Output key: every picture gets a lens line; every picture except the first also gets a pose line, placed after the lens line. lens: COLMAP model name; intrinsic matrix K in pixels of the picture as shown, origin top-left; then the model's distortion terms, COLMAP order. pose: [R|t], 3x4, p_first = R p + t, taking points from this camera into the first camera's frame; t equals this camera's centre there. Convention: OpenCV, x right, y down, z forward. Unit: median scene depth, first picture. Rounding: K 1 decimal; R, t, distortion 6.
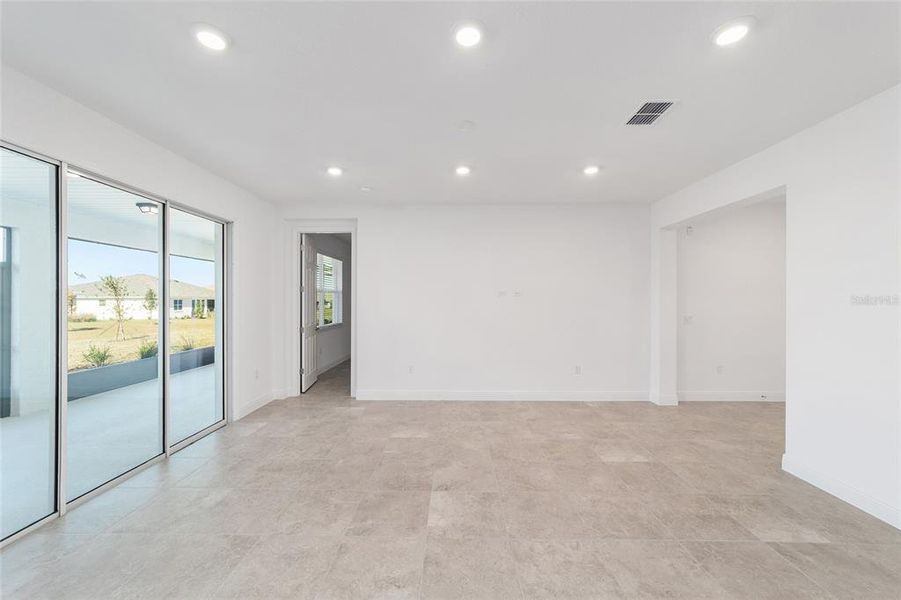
lens RADIAL K [[345.8, 0, 445.8], [0, 345.8, 298.9], [0, 0, 1]] dist [-0.014130, 0.006768]
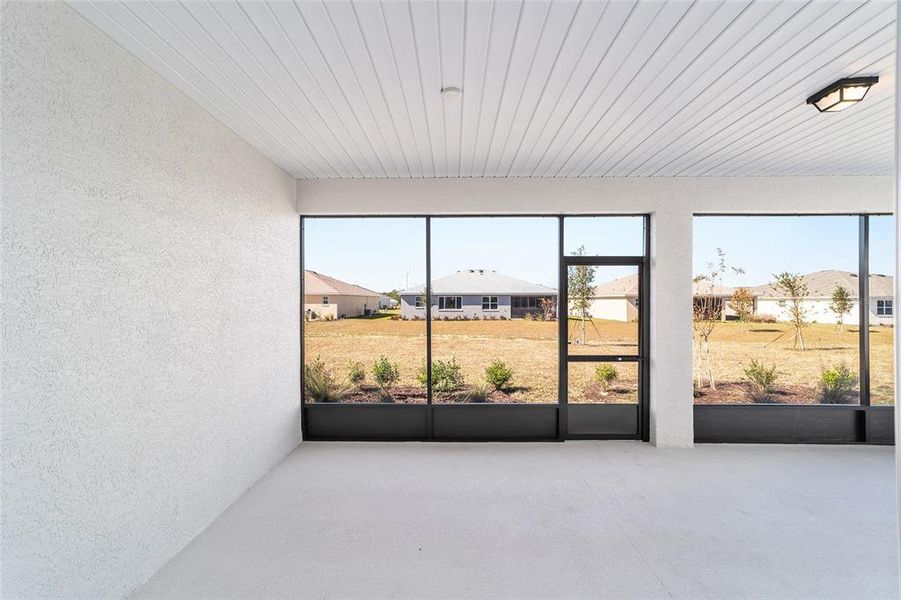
lens RADIAL K [[345.8, 0, 450.4], [0, 345.8, 301.6], [0, 0, 1]] dist [-0.014130, 0.006768]
pose [[0.011537, 0.002907, -0.999929, -0.519052], [0.002867, 0.999992, 0.002940, -0.000026], [0.999929, -0.002900, 0.011528, 0.601464]]
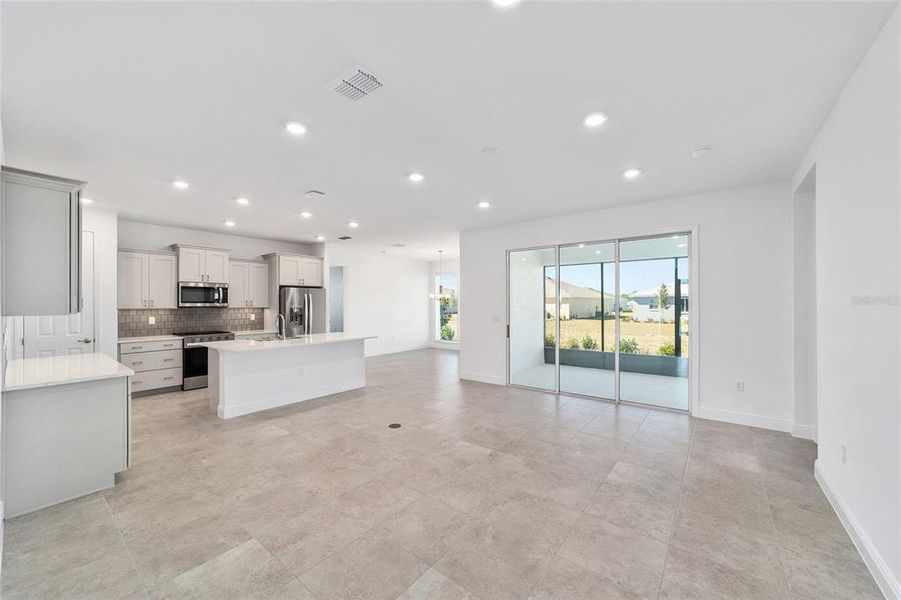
lens RADIAL K [[345.8, 0, 447.7], [0, 345.8, 301.5], [0, 0, 1]] dist [-0.014130, 0.006768]
pose [[-0.605872, -0.002257, -0.795559, 0.713381], [0.004587, 0.999969, -0.006331, 0.001792], [0.795549, -0.007484, -0.605843, 1.070953]]
